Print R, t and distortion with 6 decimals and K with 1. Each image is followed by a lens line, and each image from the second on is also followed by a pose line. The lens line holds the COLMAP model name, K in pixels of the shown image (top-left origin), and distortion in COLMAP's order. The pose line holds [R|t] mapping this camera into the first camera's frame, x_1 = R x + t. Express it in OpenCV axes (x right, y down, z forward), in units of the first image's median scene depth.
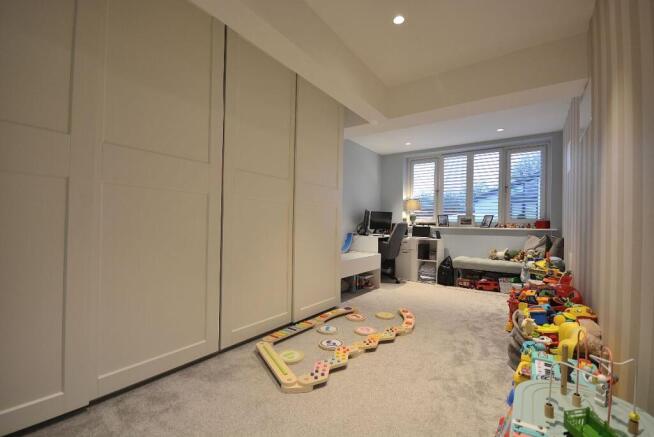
lens RADIAL K [[287.5, 0, 325.7], [0, 287.5, 222.5], [0, 0, 1]] dist [0.006808, -0.009331]
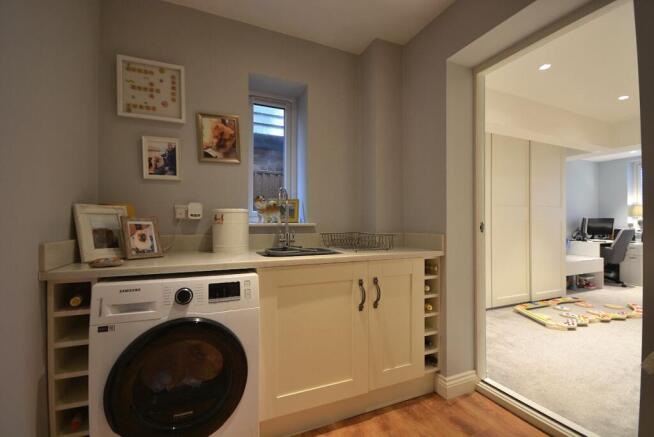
lens RADIAL K [[287.5, 0, 326.6], [0, 287.5, 215.6], [0, 0, 1]] dist [0.006808, -0.009331]
pose [[0.855794, -0.023456, -0.516785, -0.143075], [0.015702, 0.999689, -0.019371, -0.049636], [0.517079, 0.008463, 0.855896, -0.492196]]
